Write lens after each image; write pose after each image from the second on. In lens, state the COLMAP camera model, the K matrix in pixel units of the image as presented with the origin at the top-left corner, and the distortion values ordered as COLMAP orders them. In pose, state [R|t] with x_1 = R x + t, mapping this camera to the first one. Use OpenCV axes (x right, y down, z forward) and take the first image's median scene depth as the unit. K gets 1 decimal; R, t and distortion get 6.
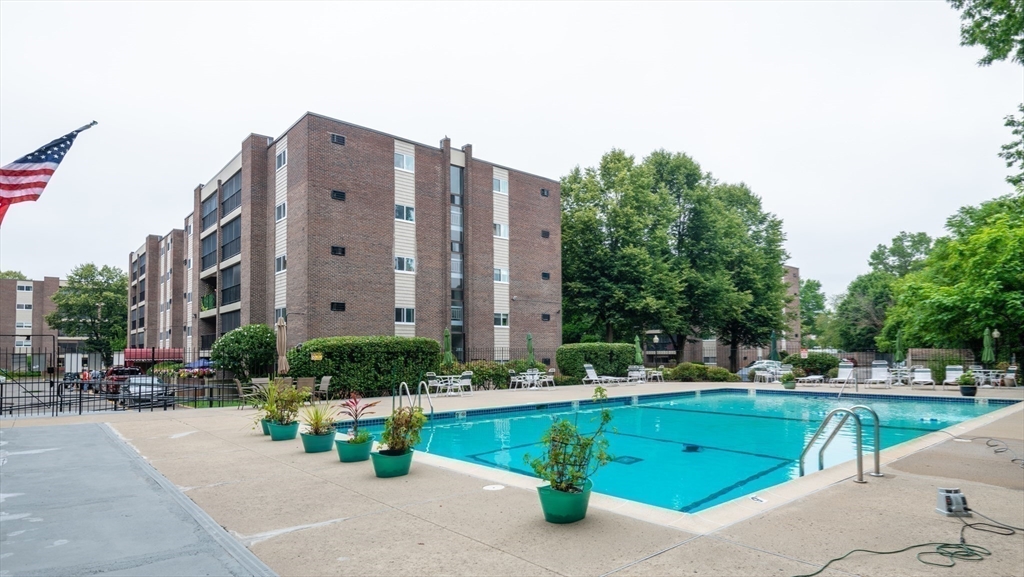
lens RADIAL K [[559.0, 0, 512.2], [0, 559.0, 289.7], [0, 0, 1]] dist [0.029640, -0.000675]
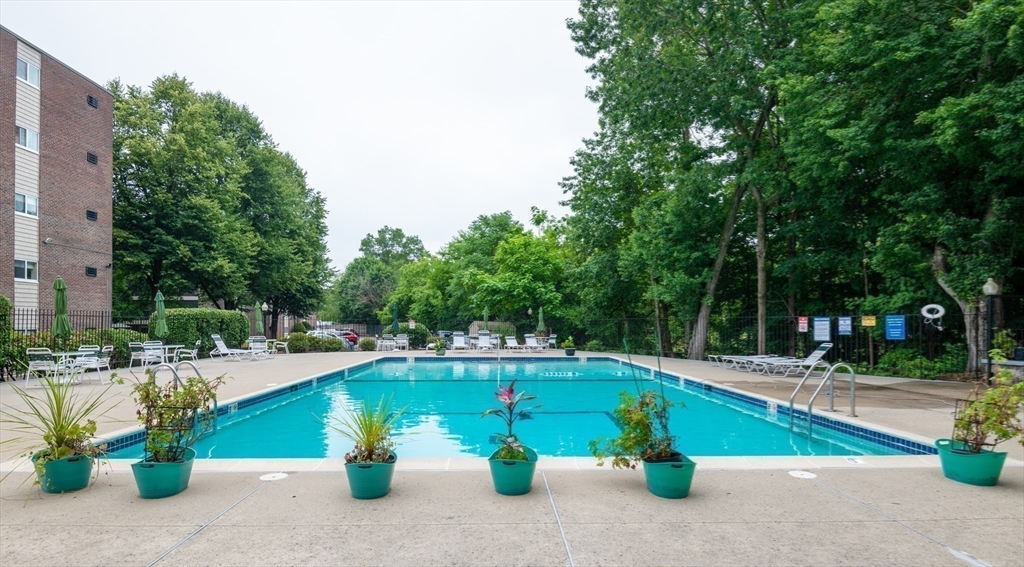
lens RADIAL K [[544.4, 0, 513.3], [0, 544.4, 316.4], [0, 0, 1]] dist [-0.041618, -0.003324]
pose [[0.624137, 0.023667, 0.780956, -0.130236], [-0.099561, 0.993802, 0.049451, 0.017085], [-0.774945, -0.108617, 0.622625, 0.121012]]
